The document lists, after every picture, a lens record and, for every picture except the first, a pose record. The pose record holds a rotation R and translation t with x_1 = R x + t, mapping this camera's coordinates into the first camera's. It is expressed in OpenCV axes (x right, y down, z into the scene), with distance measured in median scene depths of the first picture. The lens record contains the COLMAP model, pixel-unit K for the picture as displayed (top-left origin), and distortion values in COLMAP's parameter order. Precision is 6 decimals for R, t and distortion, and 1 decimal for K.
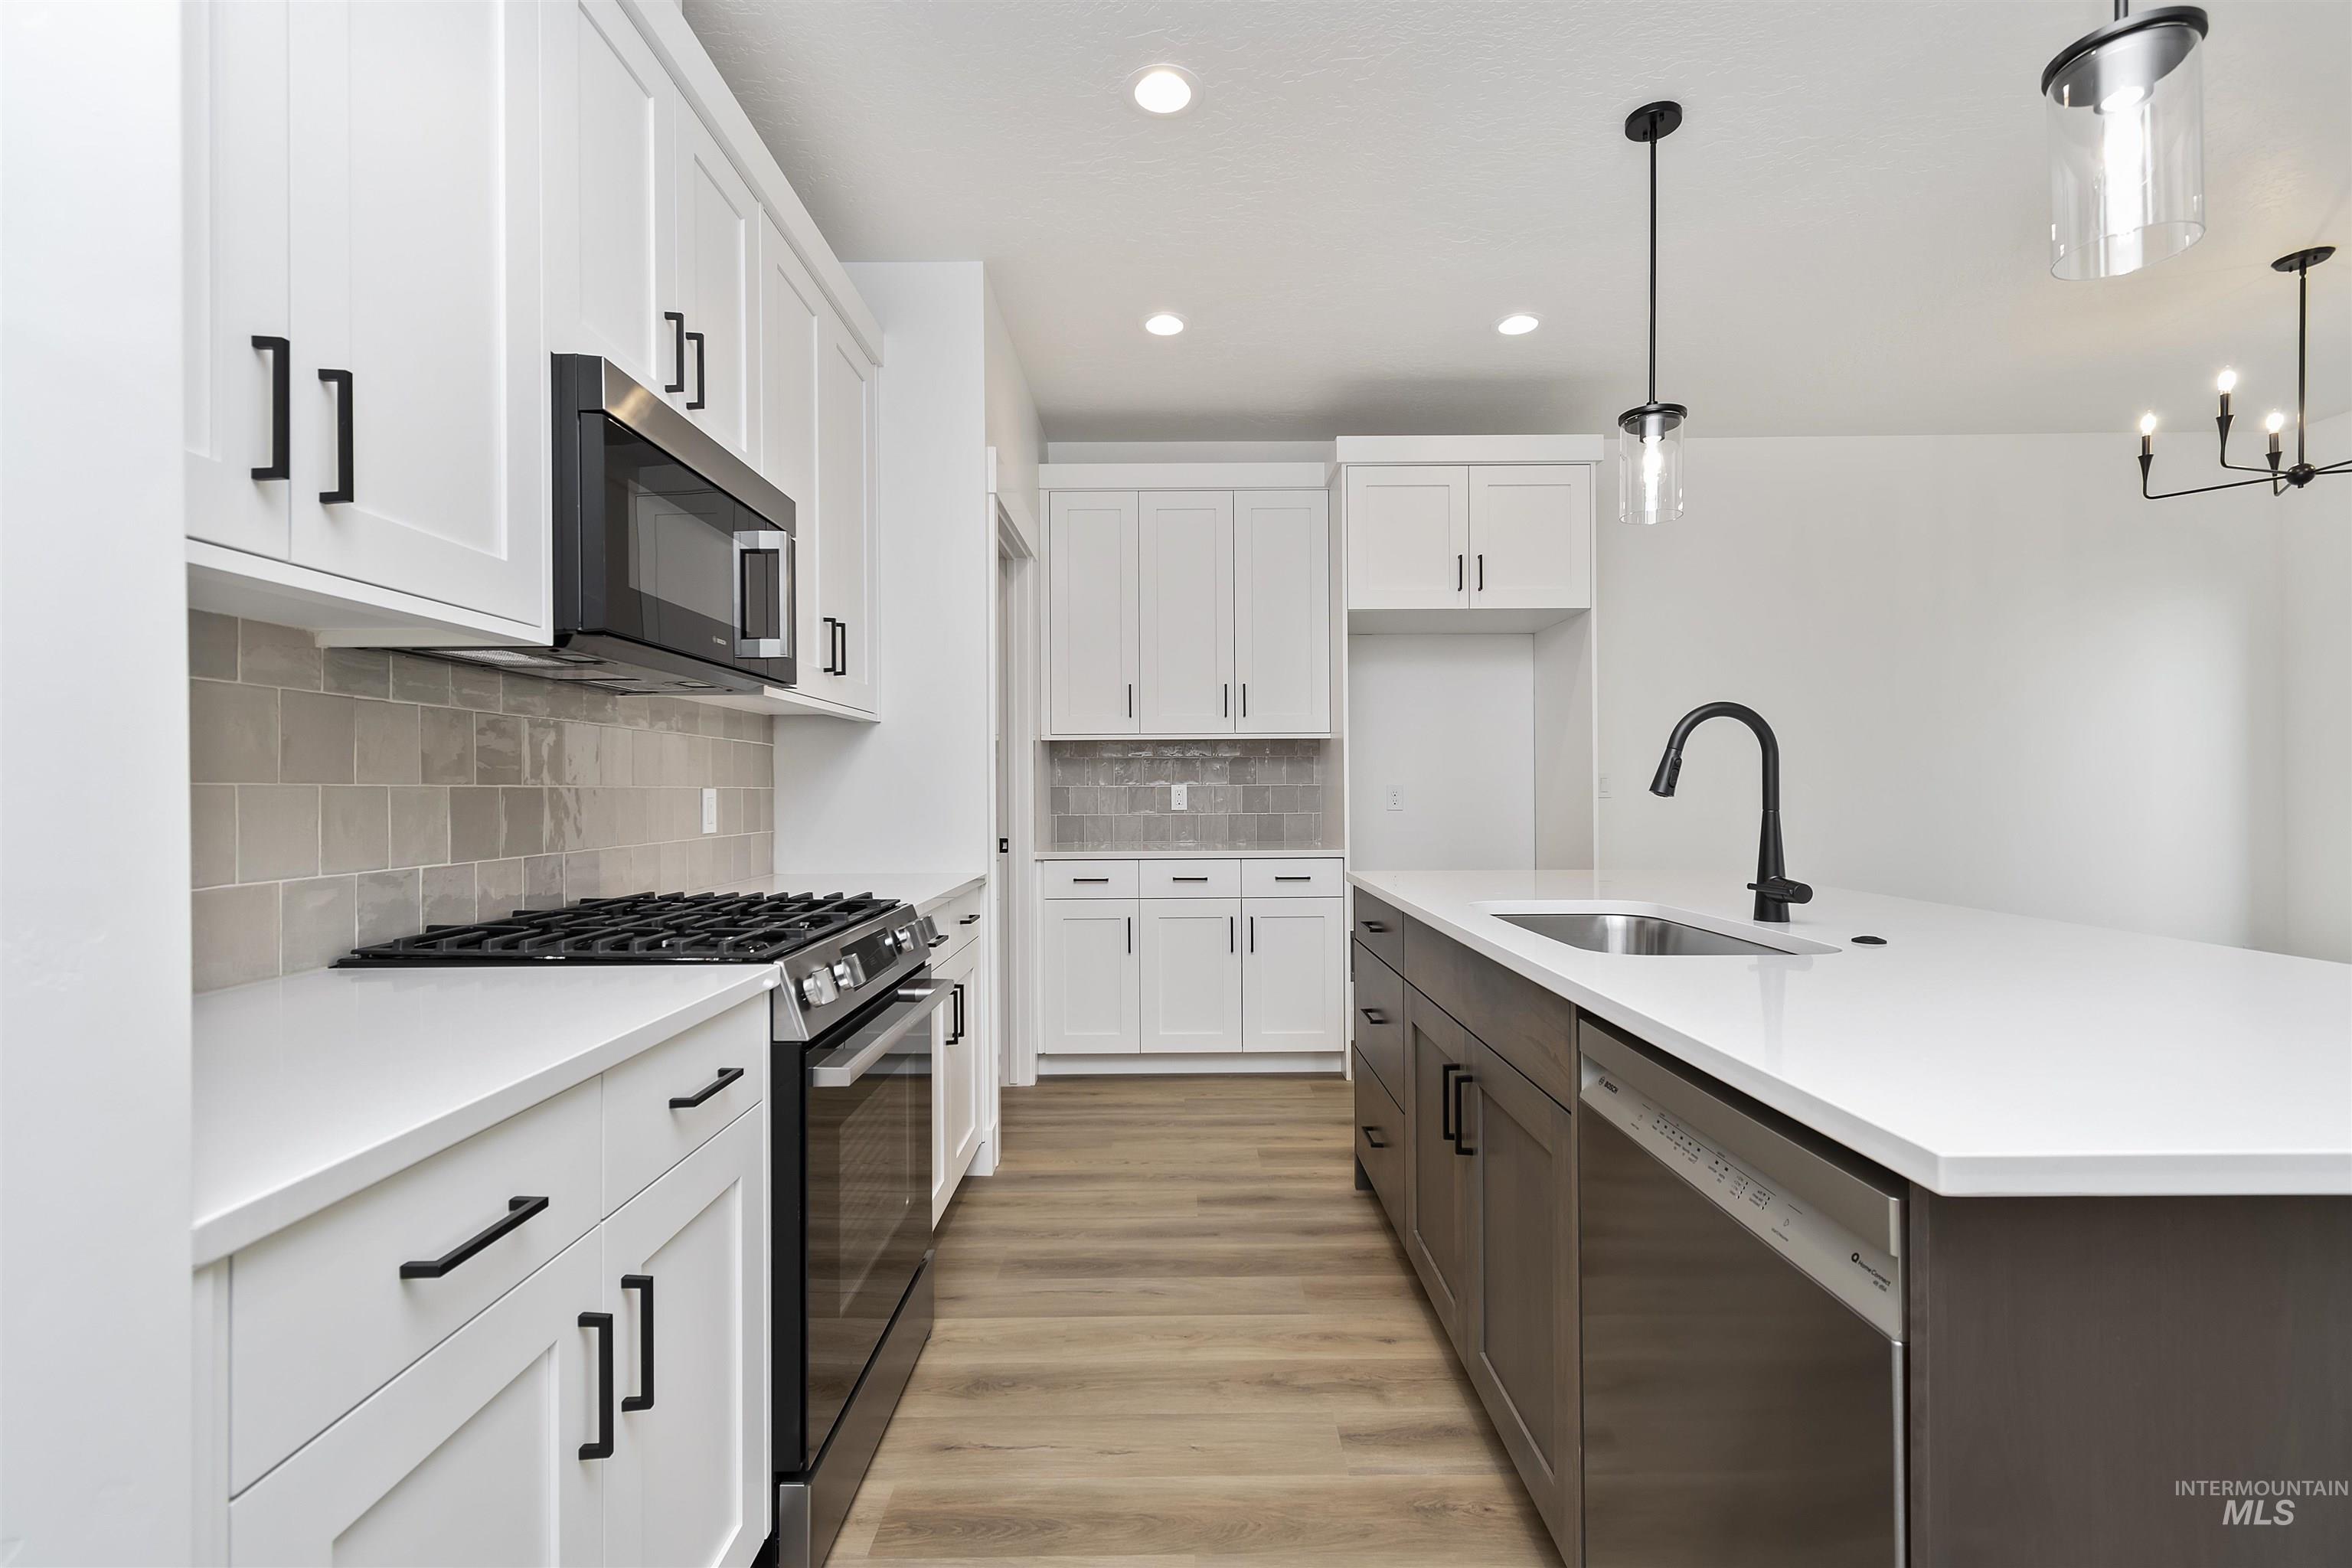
lens RADIAL K [[1036.9, 0, 1174.9], [0, 1036.9, 790.7], [0, 0, 1]] dist [0.000891, -0.000361]
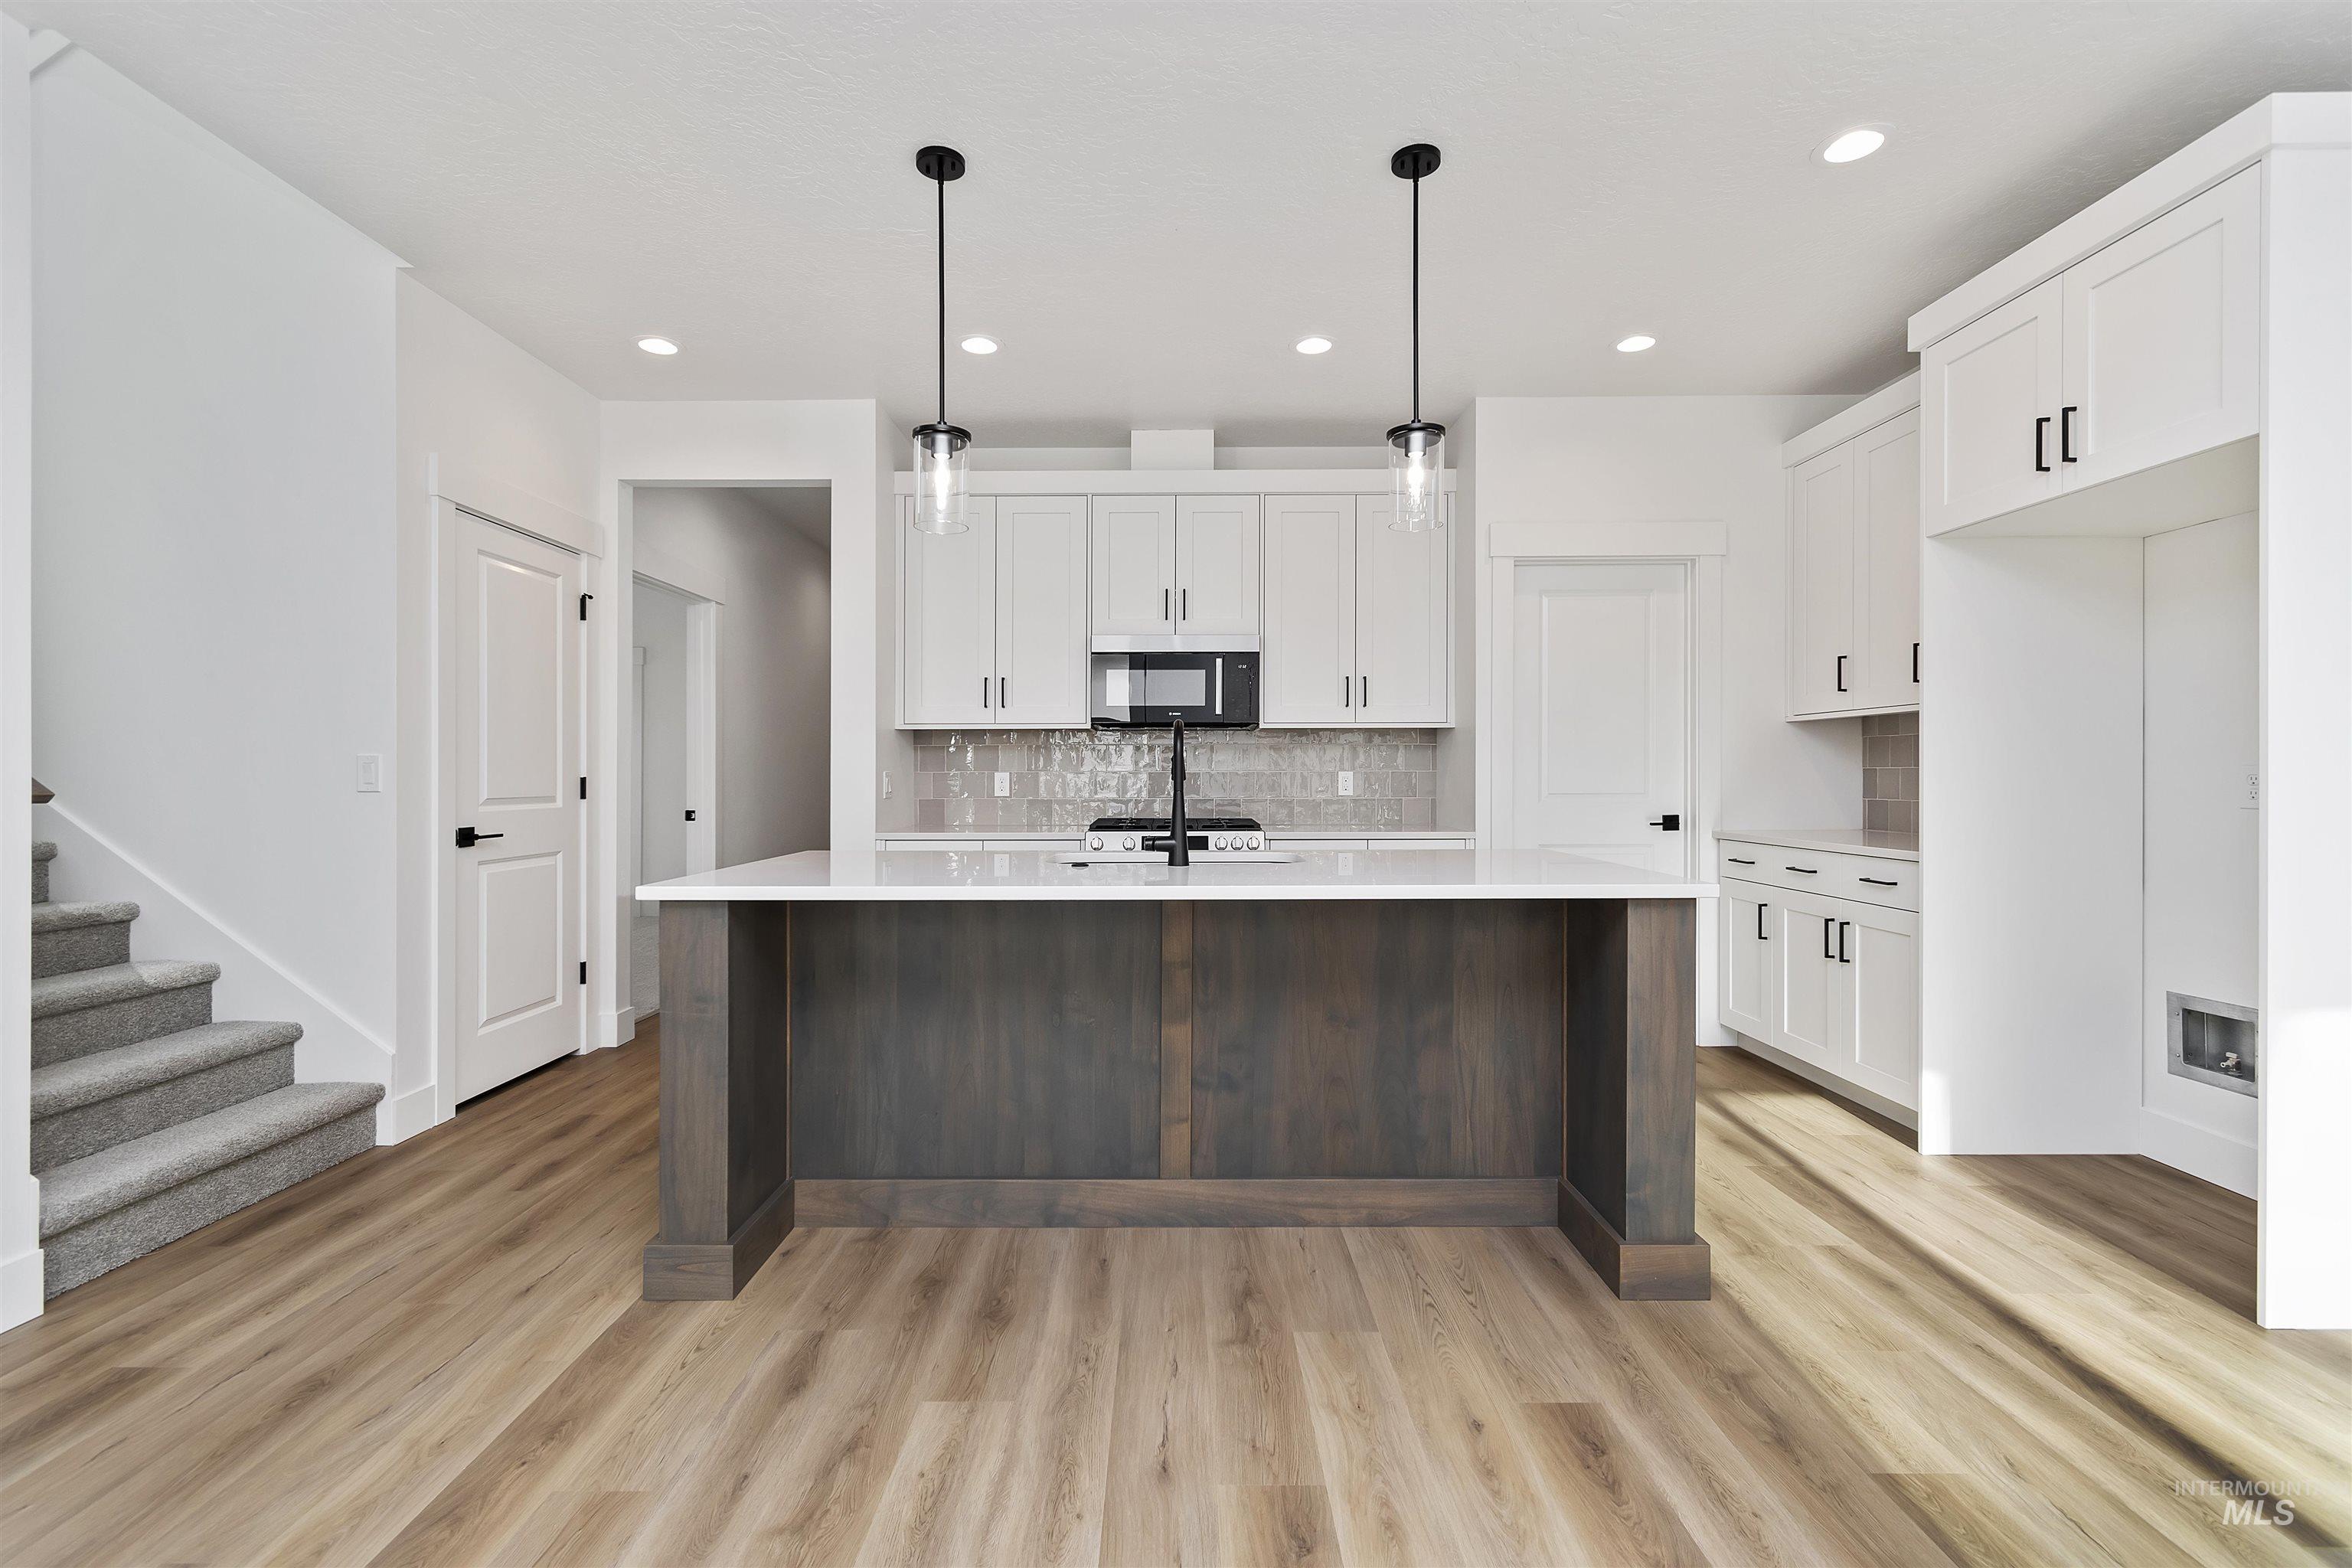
lens RADIAL K [[1035.9, 0, 1172.0], [0, 1035.9, 783.7], [0, 0, 1]] dist [0.001305, -0.000016]
pose [[-0.002055, 0.016127, -0.999868, 1.257762], [0.001239, 0.999869, 0.016124, -0.010701], [0.999997, -0.001205, -0.002075, 0.607182]]
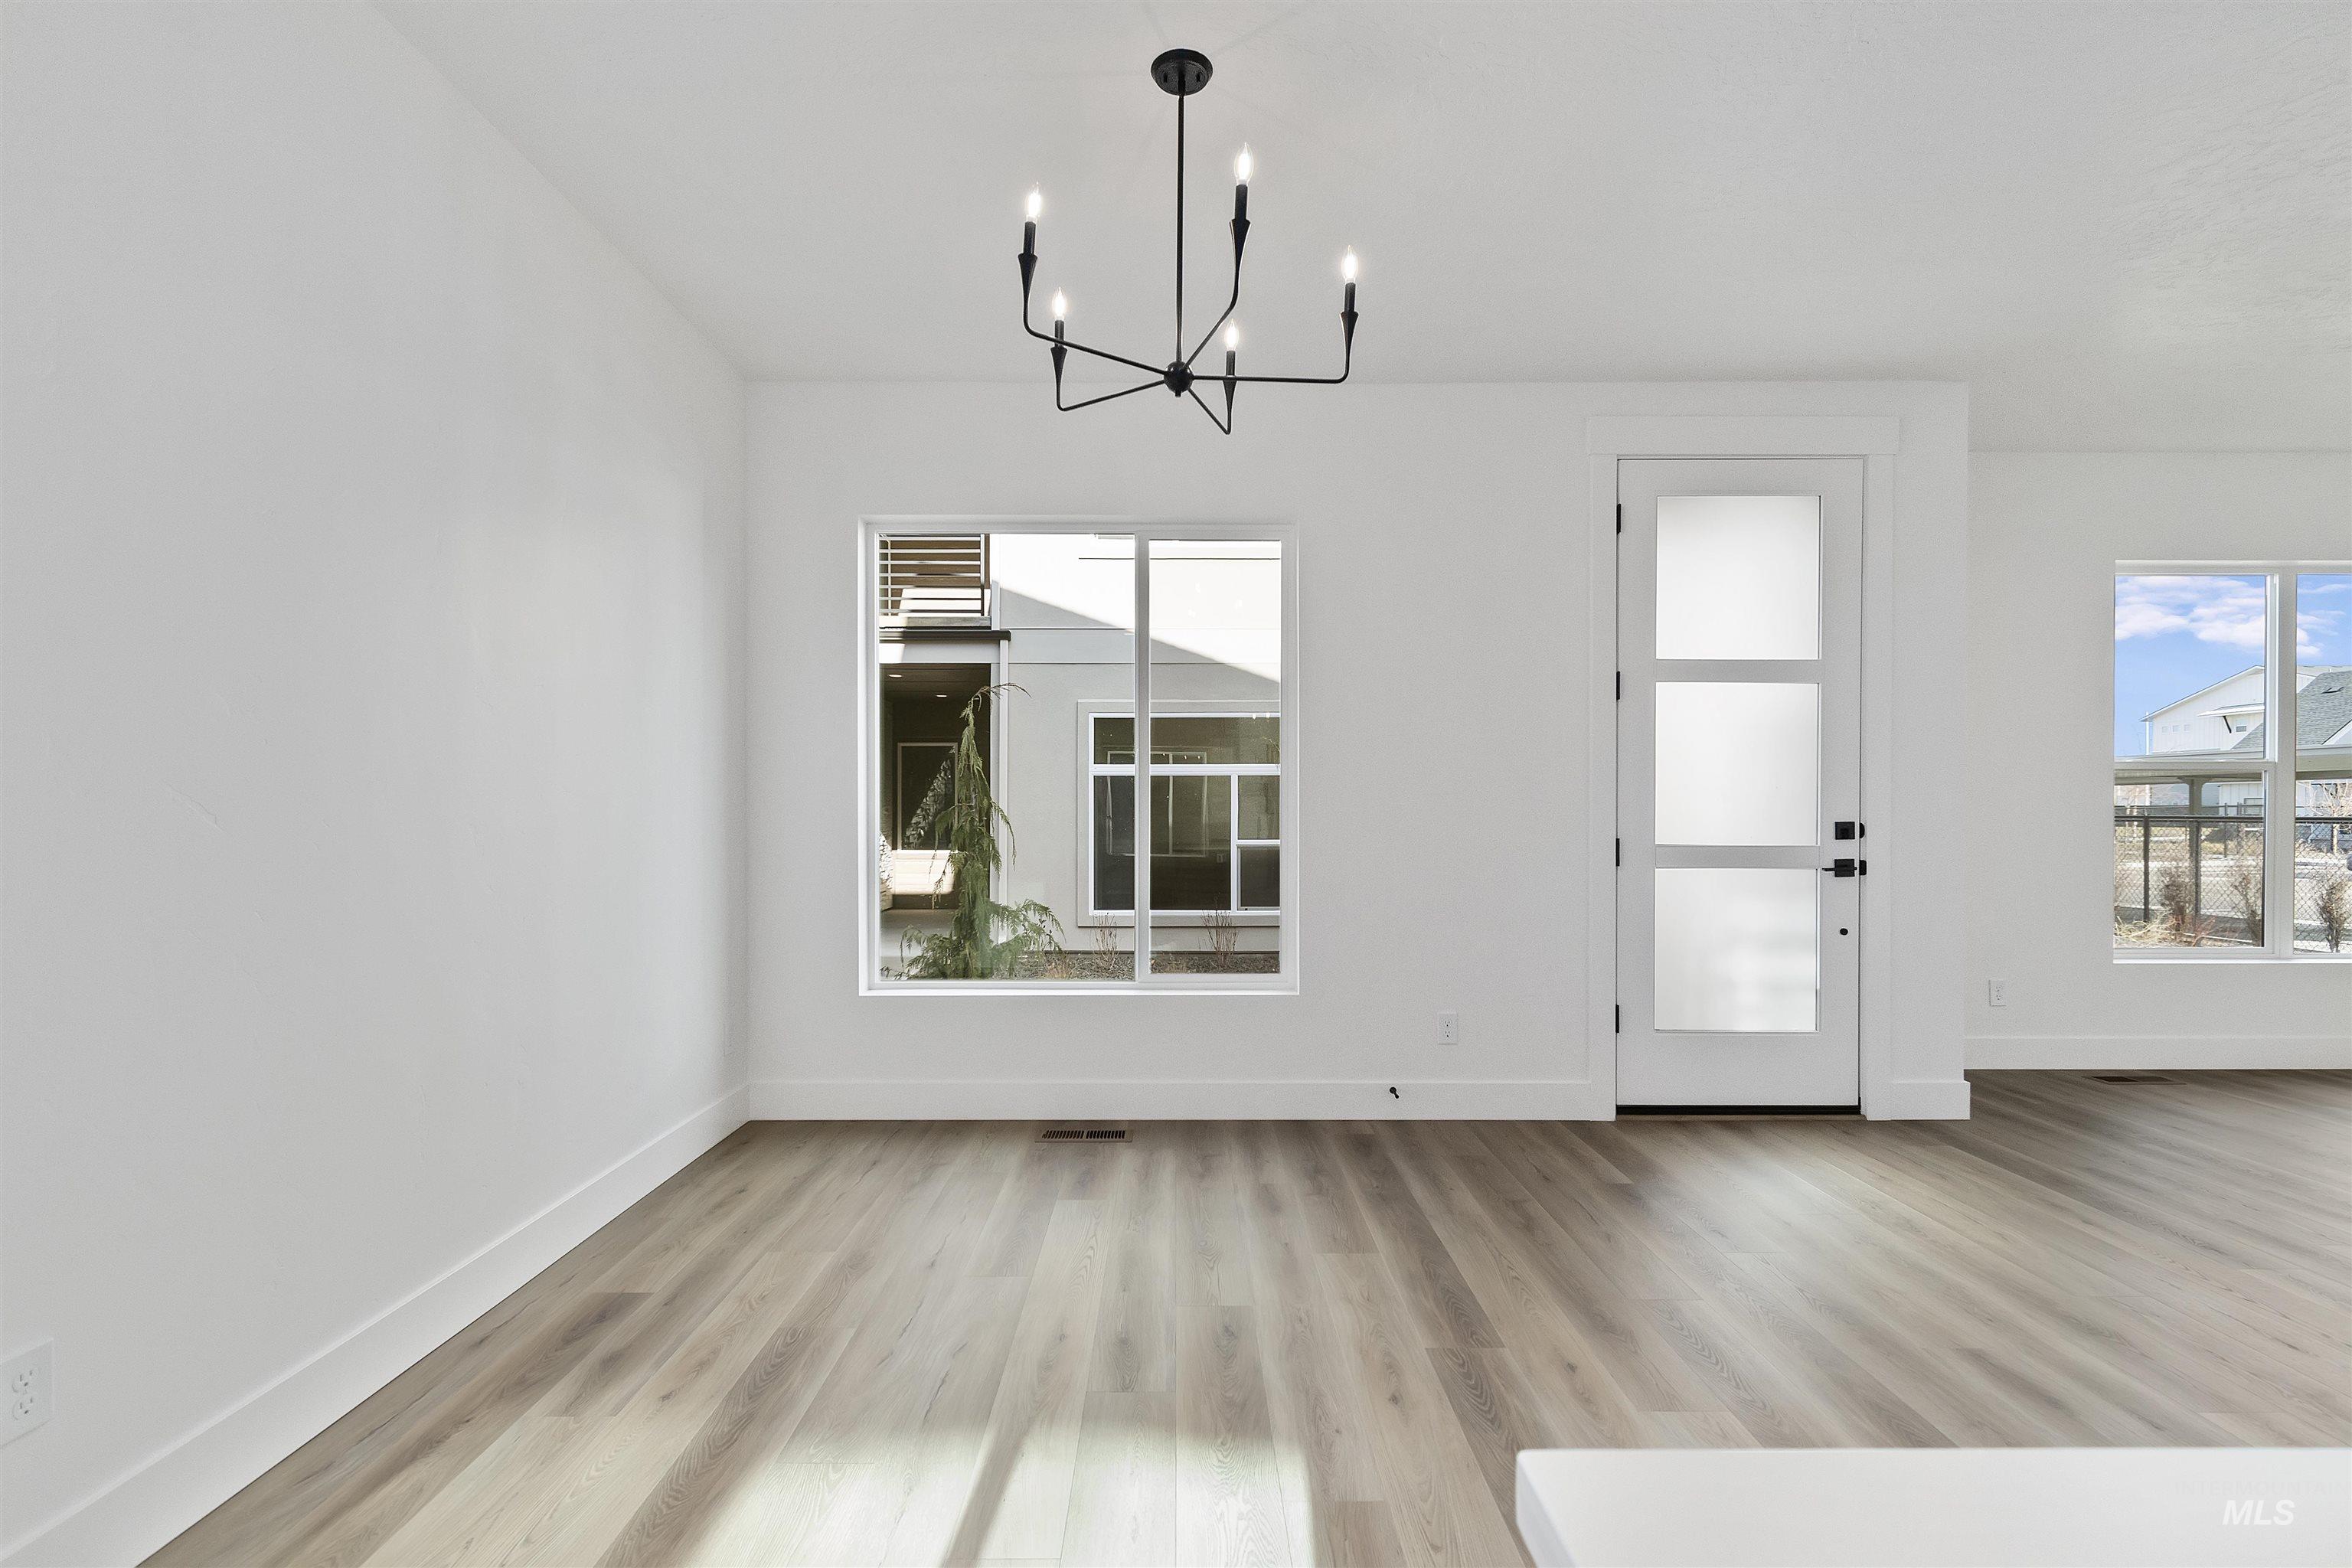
lens RADIAL K [[1055.3, 0, 1180.3], [0, 1055.3, 816.1], [0, 0, 1]] dist [0.001151, 0.000287]
pose [[-0.002260, 0.003344, 0.999992, 0.382296], [0.000778, 0.999994, -0.003342, -0.004121], [-0.999997, 0.000771, -0.002263, 1.039469]]
